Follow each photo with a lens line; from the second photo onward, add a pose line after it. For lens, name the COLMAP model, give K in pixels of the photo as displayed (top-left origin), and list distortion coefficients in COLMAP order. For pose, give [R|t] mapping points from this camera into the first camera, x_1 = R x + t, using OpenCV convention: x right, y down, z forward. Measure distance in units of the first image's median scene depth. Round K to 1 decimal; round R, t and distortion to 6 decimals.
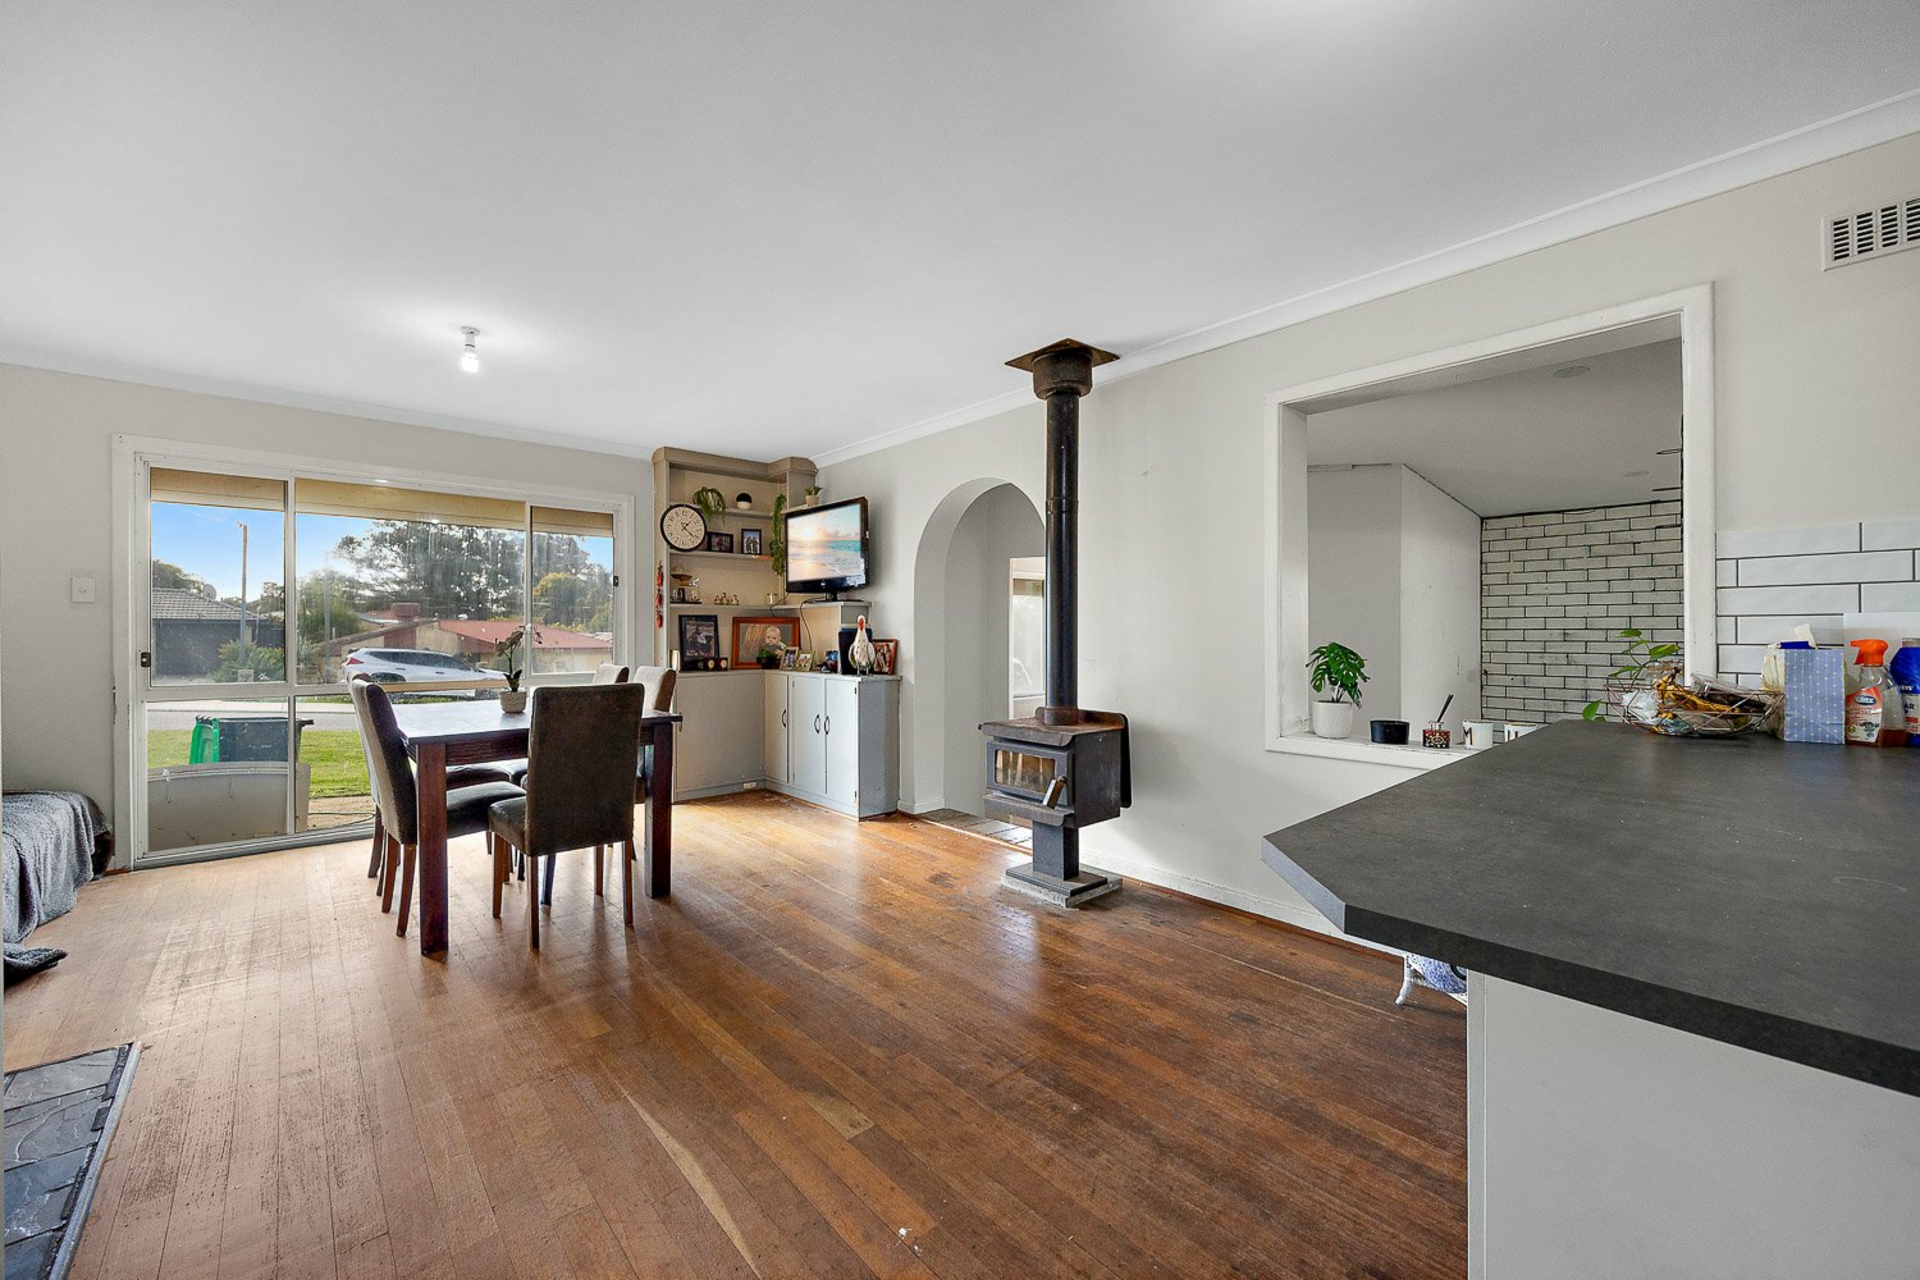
lens RADIAL K [[750.5, 0, 928.2], [0, 750.5, 626.6], [0, 0, 1]] dist [-0.003363, 0.000050]
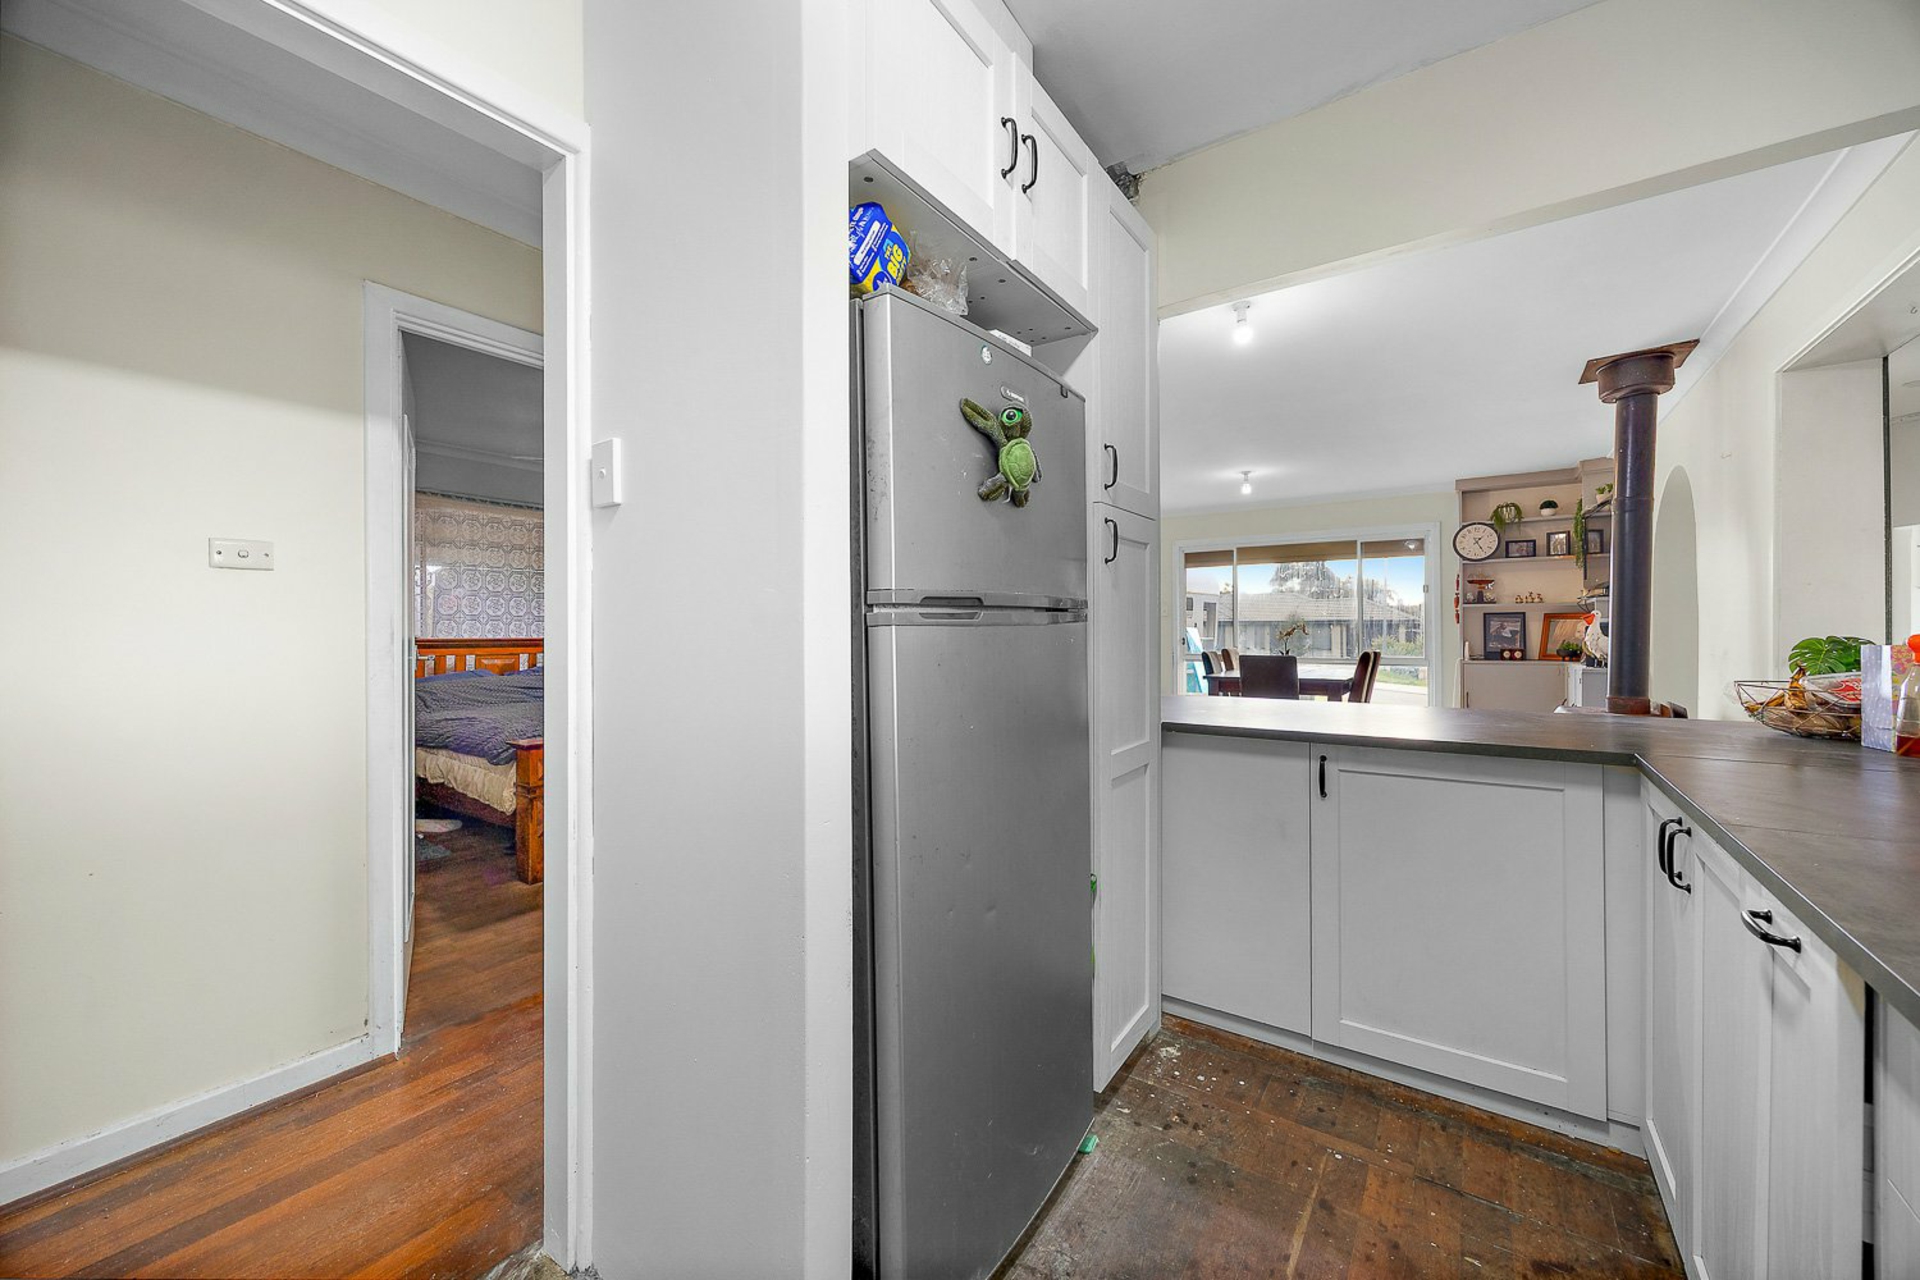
lens RADIAL K [[750.5, 0, 967.8], [0, 750.5, 631.7], [0, 0, 1]] dist [-0.003363, 0.000050]
pose [[0.246219, 0.005195, -0.969200, 0.664119], [0.010657, 0.999911, 0.008066, -0.003961], [0.969156, -0.012314, 0.246142, -0.107009]]
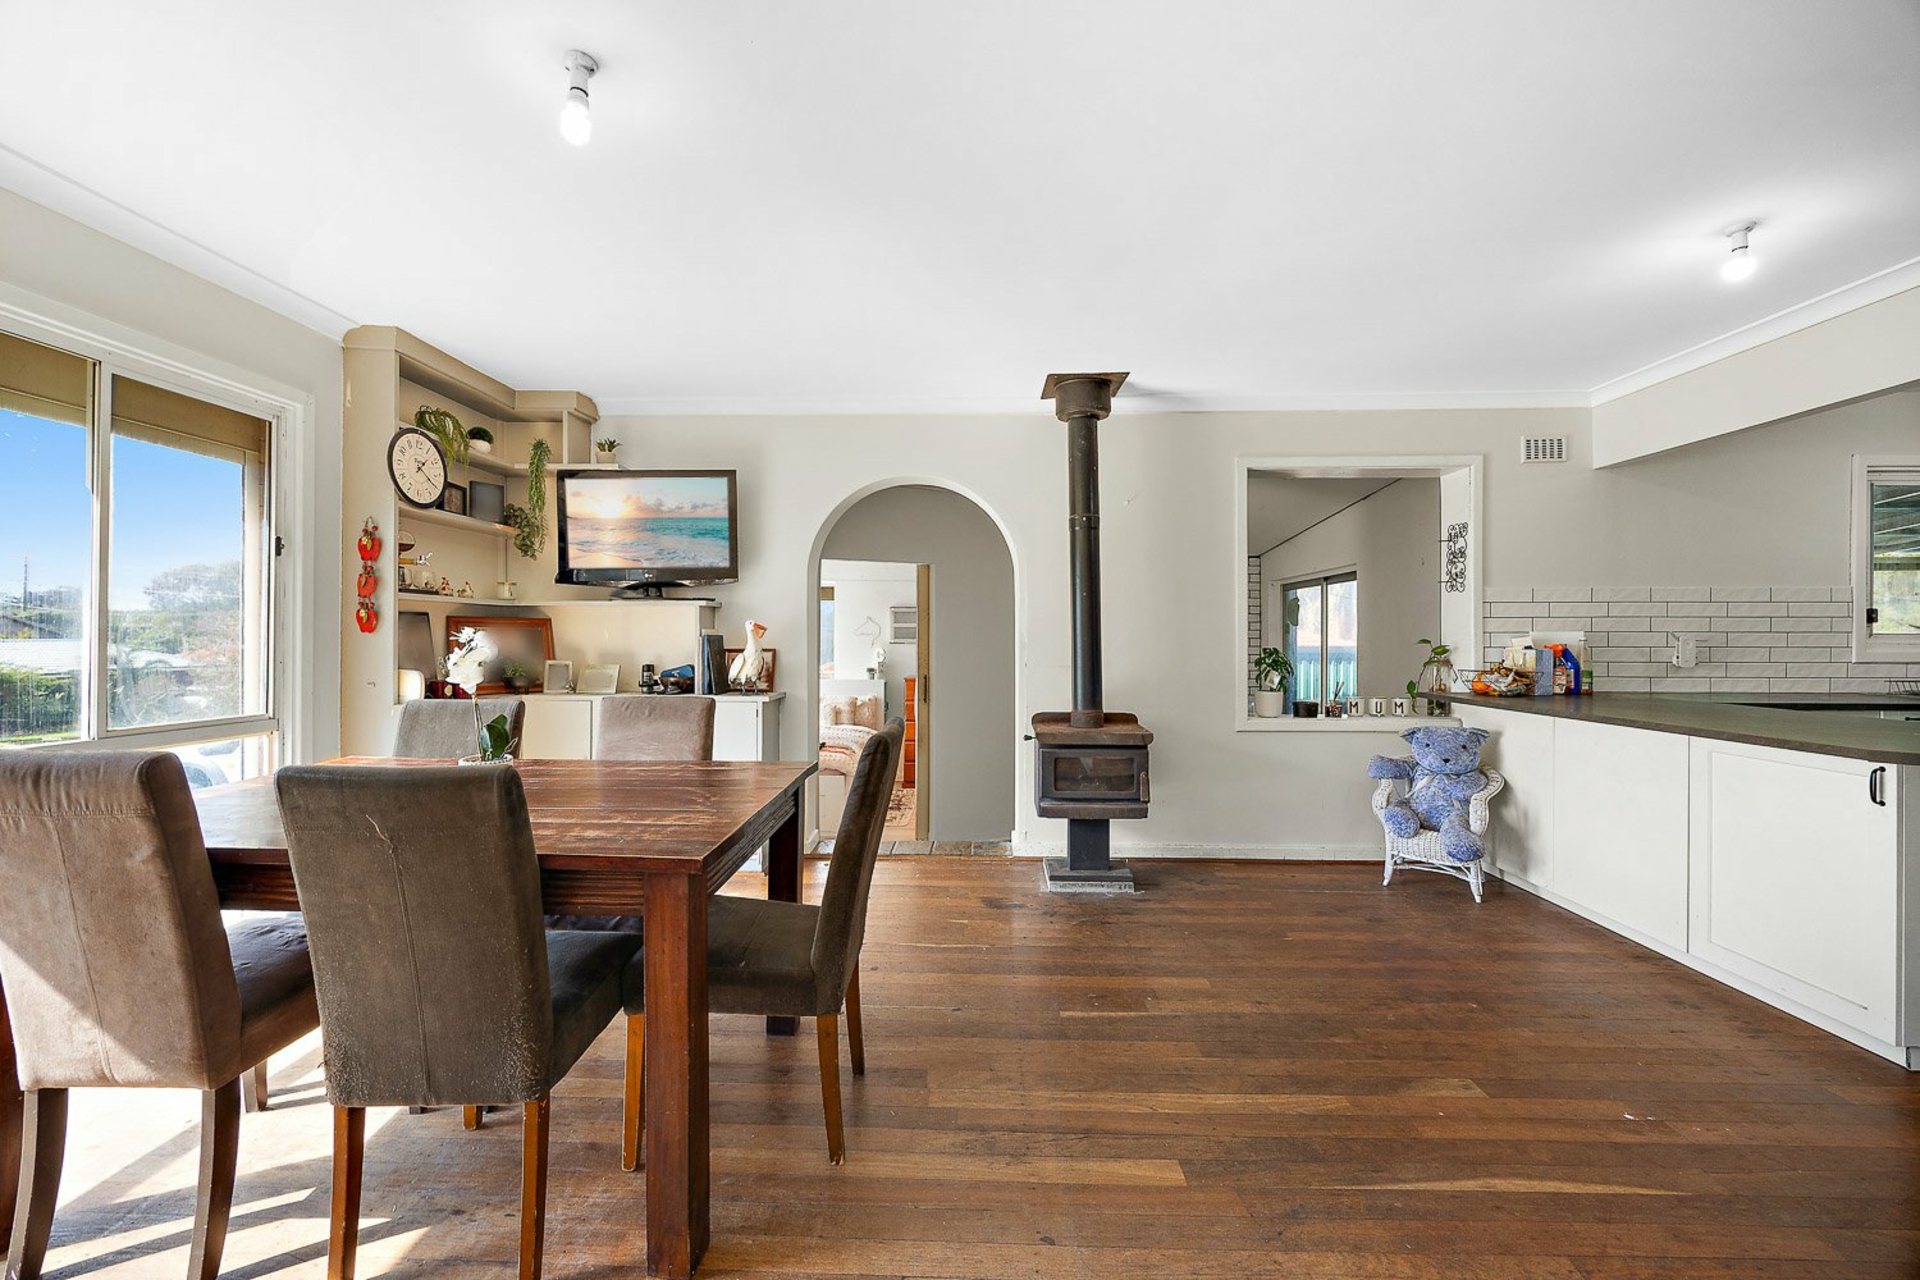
lens RADIAL K [[750.5, 0, 953.6], [0, 750.5, 635.0], [0, 0, 1]] dist [-0.003363, 0.000050]
pose [[0.677633, 0.002017, 0.735397, -0.484558], [-0.006646, 0.999972, 0.003381, -0.002260], [-0.735370, -0.007179, 0.677628, 0.273792]]
